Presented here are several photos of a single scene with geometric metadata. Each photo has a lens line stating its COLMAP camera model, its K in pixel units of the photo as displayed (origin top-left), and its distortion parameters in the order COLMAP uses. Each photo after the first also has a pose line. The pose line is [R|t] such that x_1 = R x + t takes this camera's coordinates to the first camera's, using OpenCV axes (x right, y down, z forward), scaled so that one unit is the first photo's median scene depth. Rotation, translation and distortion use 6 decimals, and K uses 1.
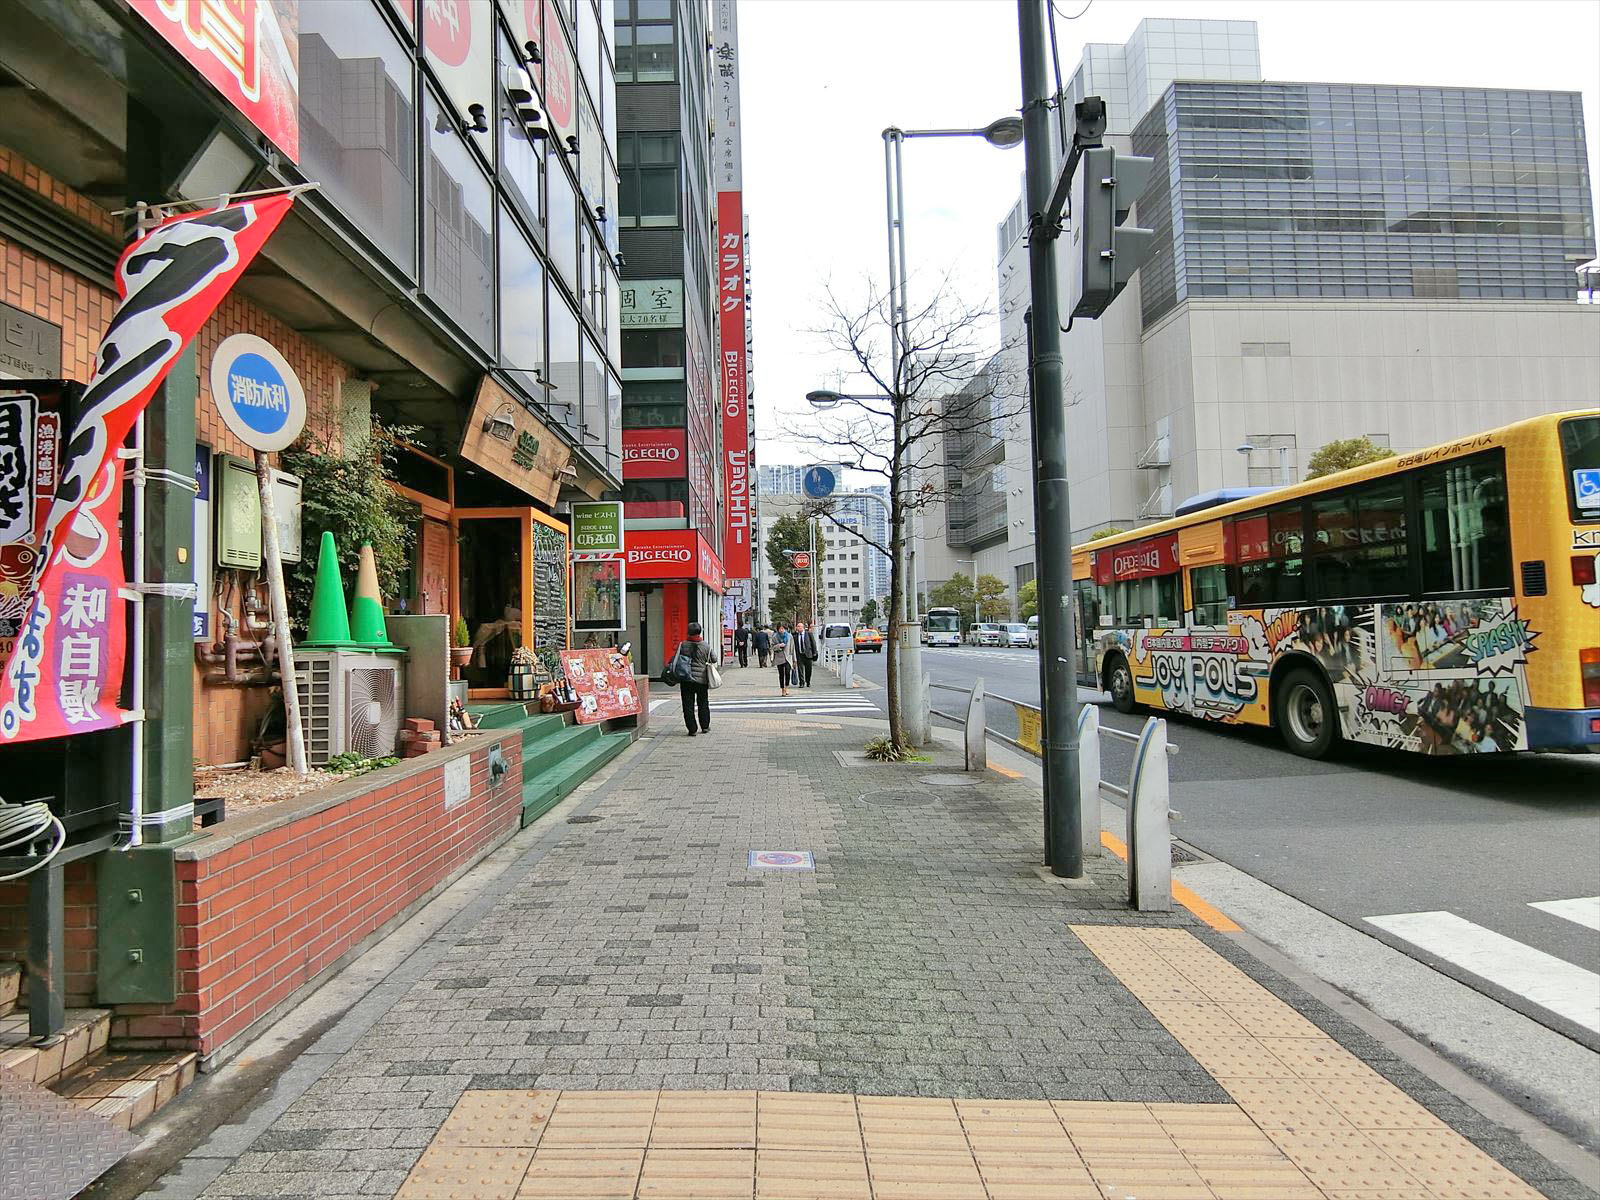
lens RADIAL K [[886.3, 0, 800.0], [0, 886.3, 600.0], [0, 0, 1]] dist [-0.021566, -0.000493]
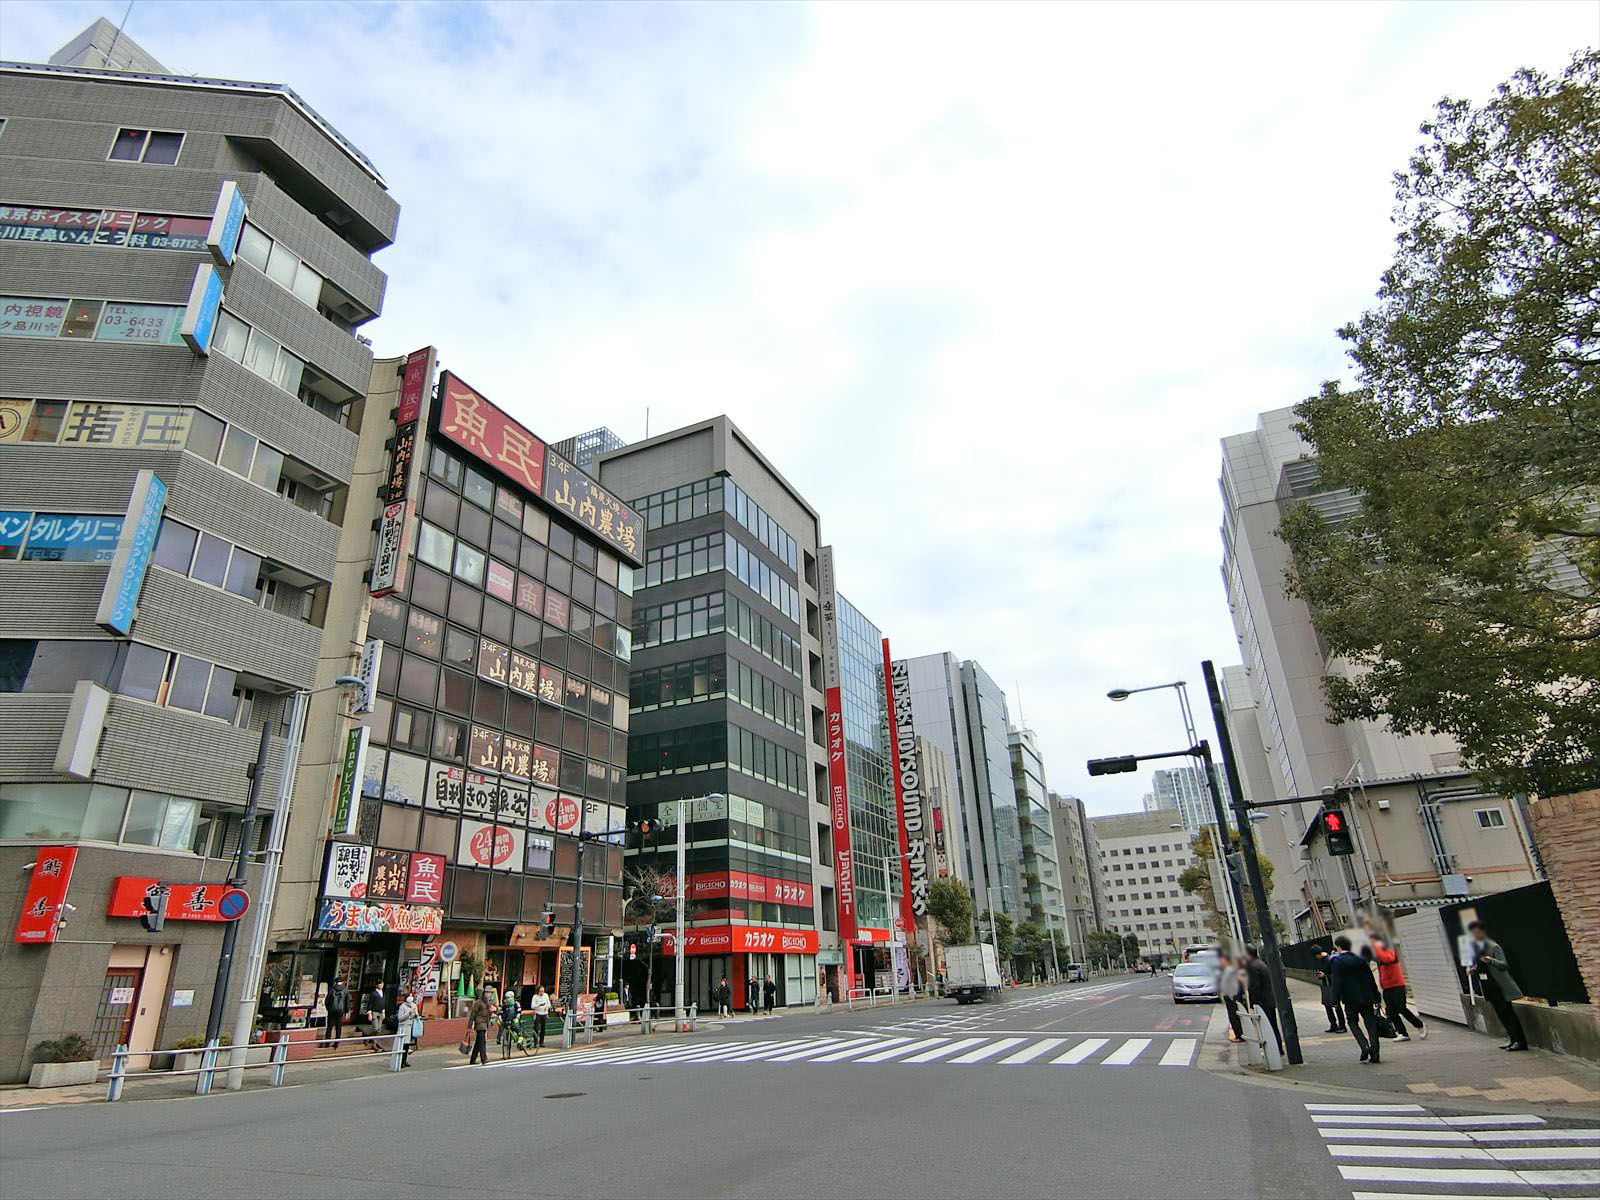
lens RADIAL K [[886.3, 0, 800.0], [0, 886.3, 600.0], [0, 0, 1]] dist [-0.021566, -0.000493]
pose [[0.900286, -0.183556, -0.394705, 0.903324], [0.034875, 0.934246, -0.354921, -0.052657], [0.433899, 0.305765, 0.847490, -0.787459]]
